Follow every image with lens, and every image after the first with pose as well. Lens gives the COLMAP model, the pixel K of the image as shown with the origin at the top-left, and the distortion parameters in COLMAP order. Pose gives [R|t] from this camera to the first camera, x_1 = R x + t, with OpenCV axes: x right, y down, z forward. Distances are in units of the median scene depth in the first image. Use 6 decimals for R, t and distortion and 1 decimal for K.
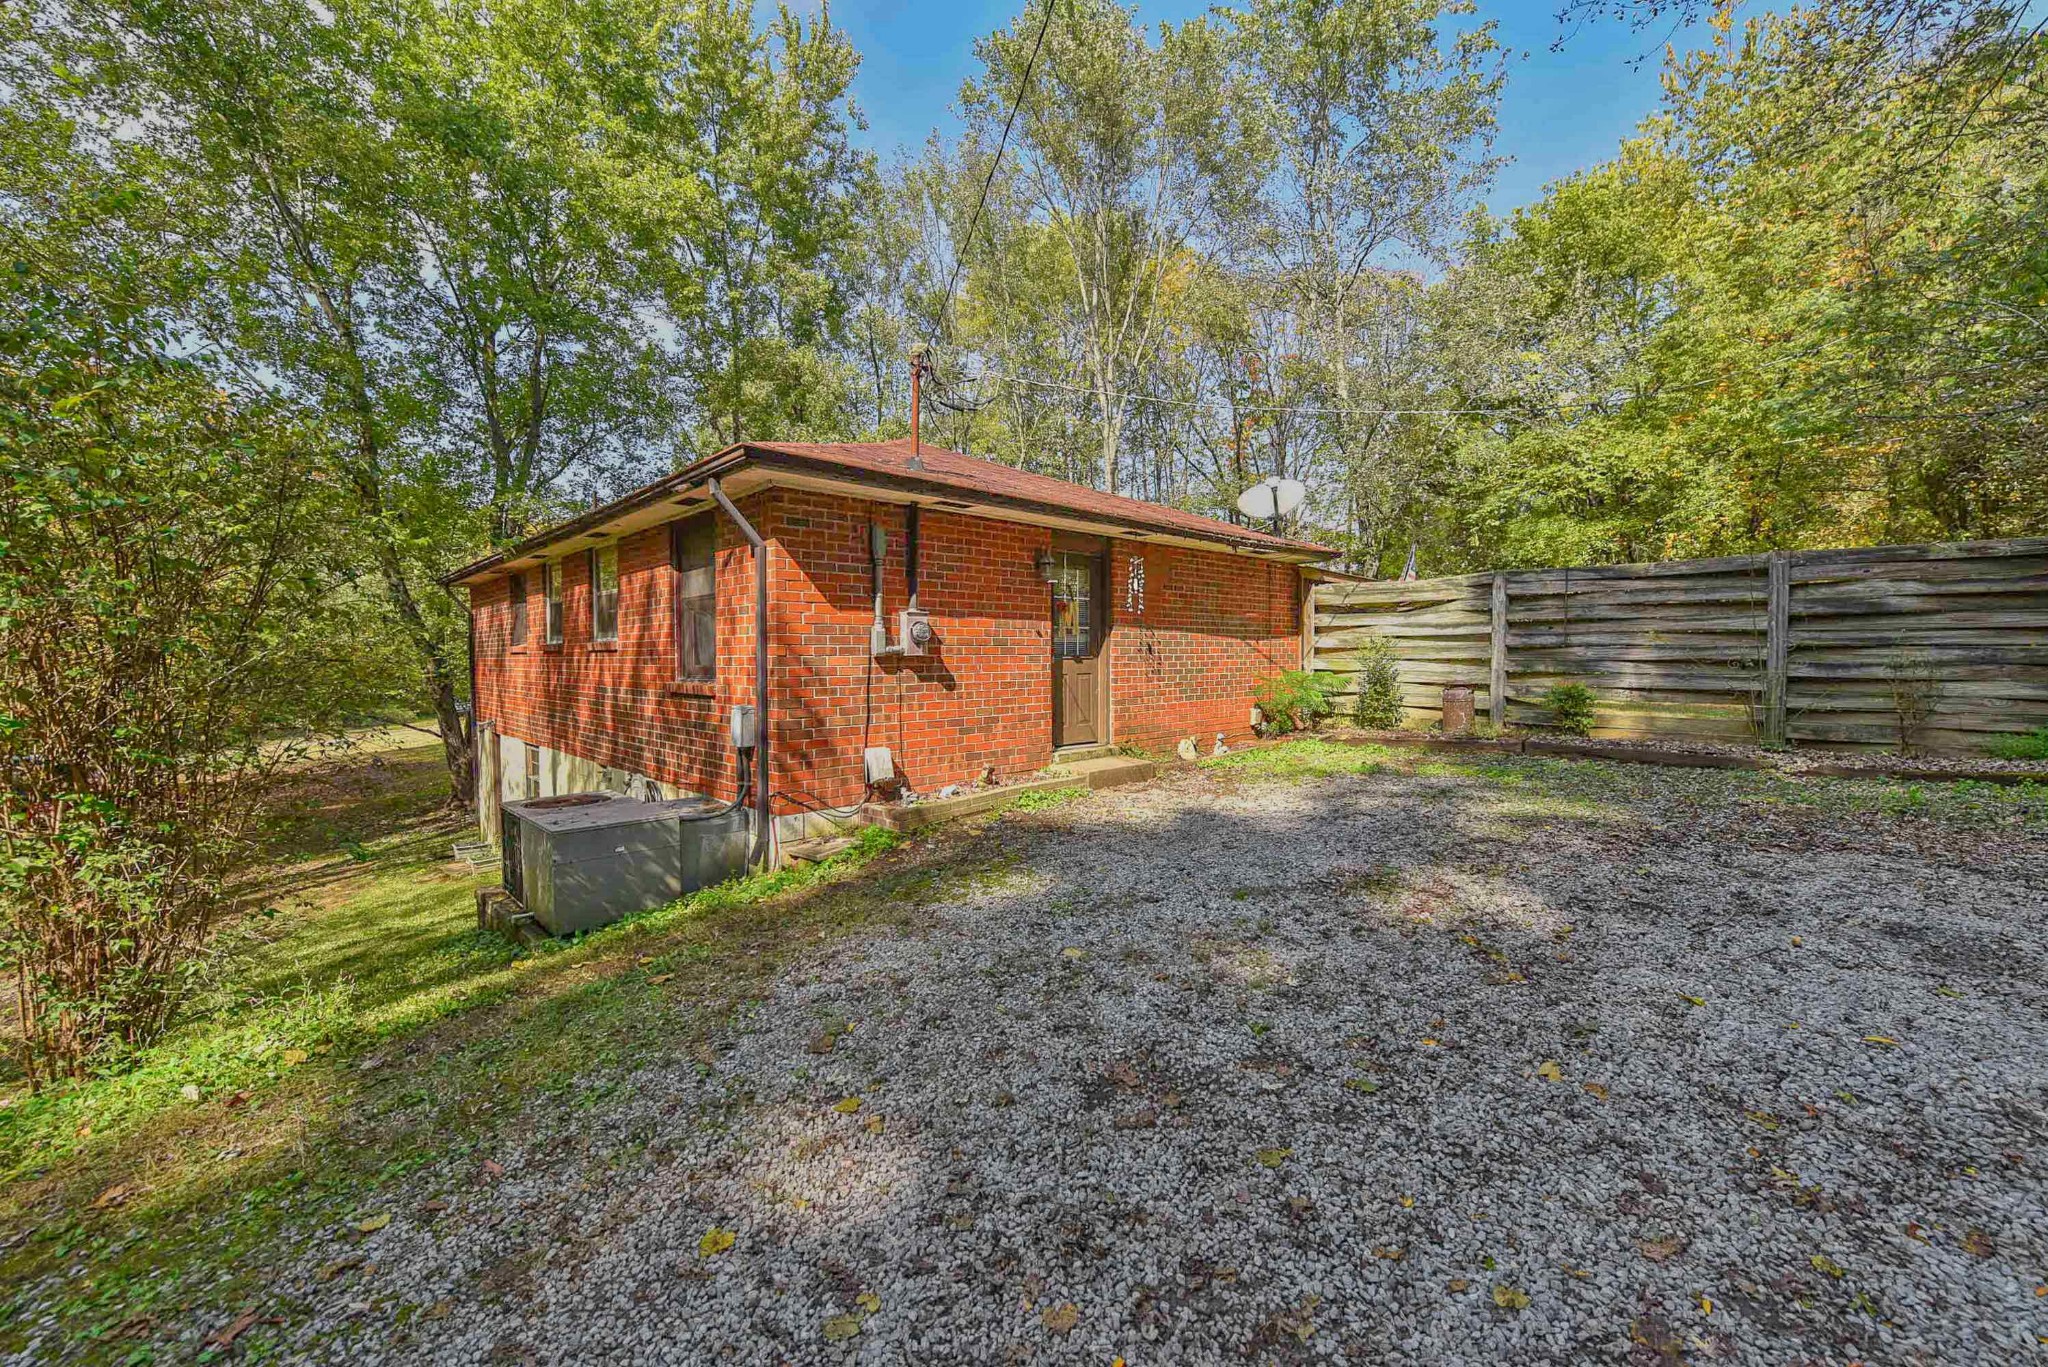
lens RADIAL K [[824.6, 0, 1034.9], [0, 824.6, 704.0], [0, 0, 1]] dist [-0.012956, -0.001376]
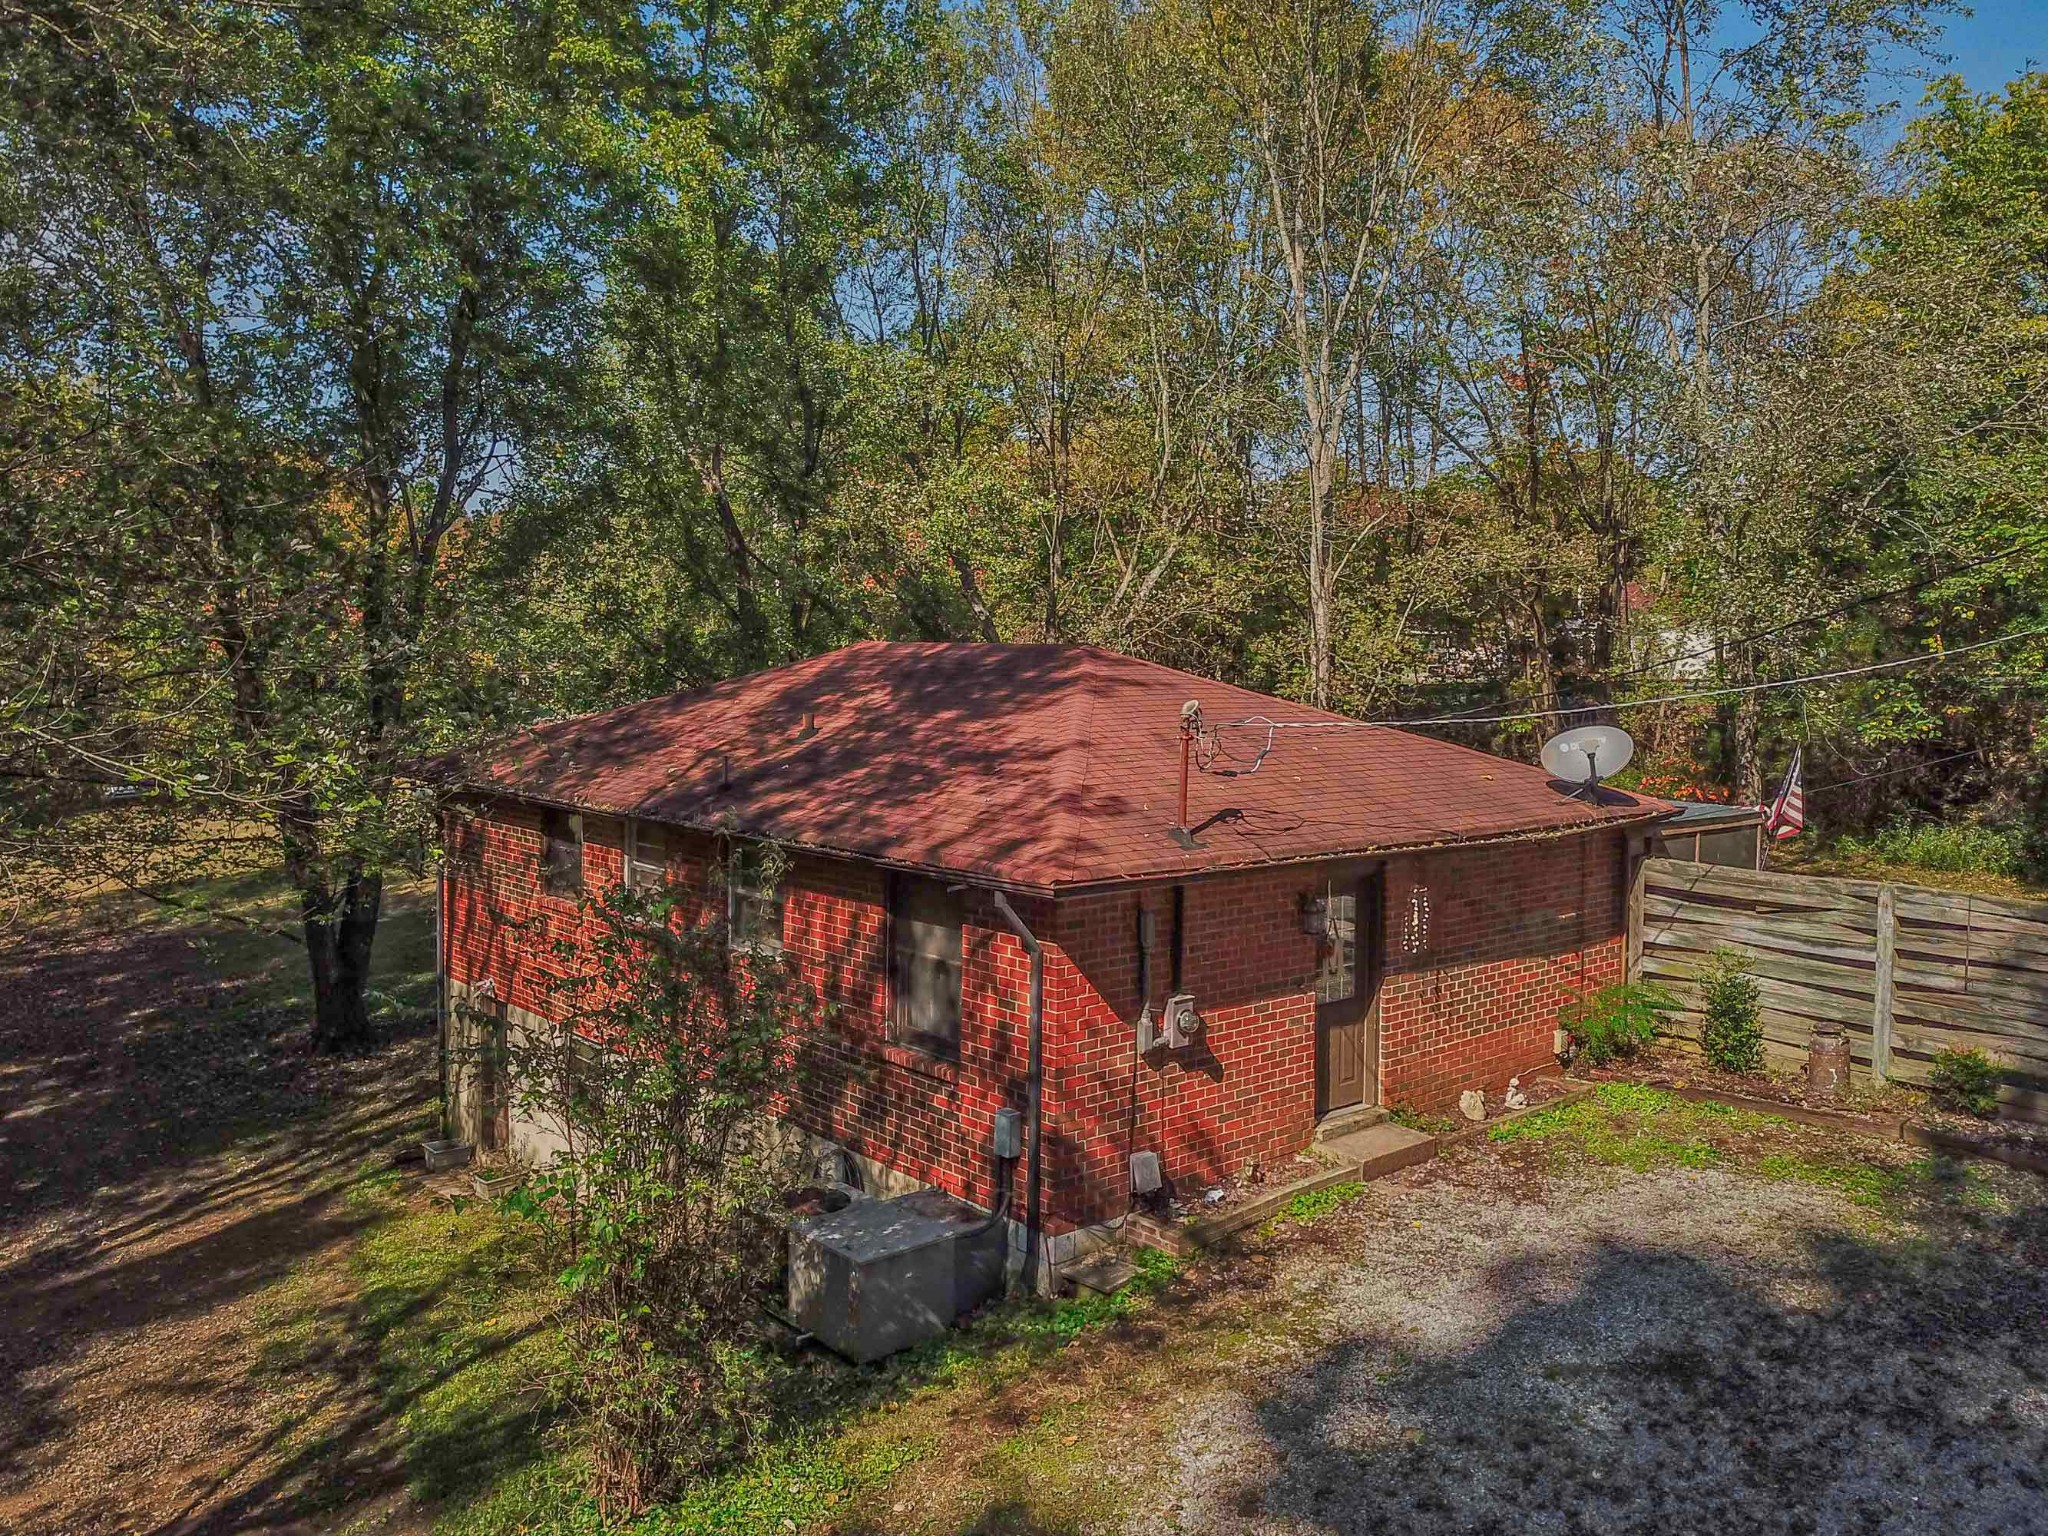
lens RADIAL K [[1601.6, 0, 1018.3], [0, 1601.6, 750.5], [0, 0, 1]] dist [0.008807, -0.006748]
pose [[0.998190, 0.013299, -0.058658, -0.183831], [-0.013126, 0.999908, 0.003334, -0.316987], [0.058696, -0.002558, 0.998273, -0.624961]]
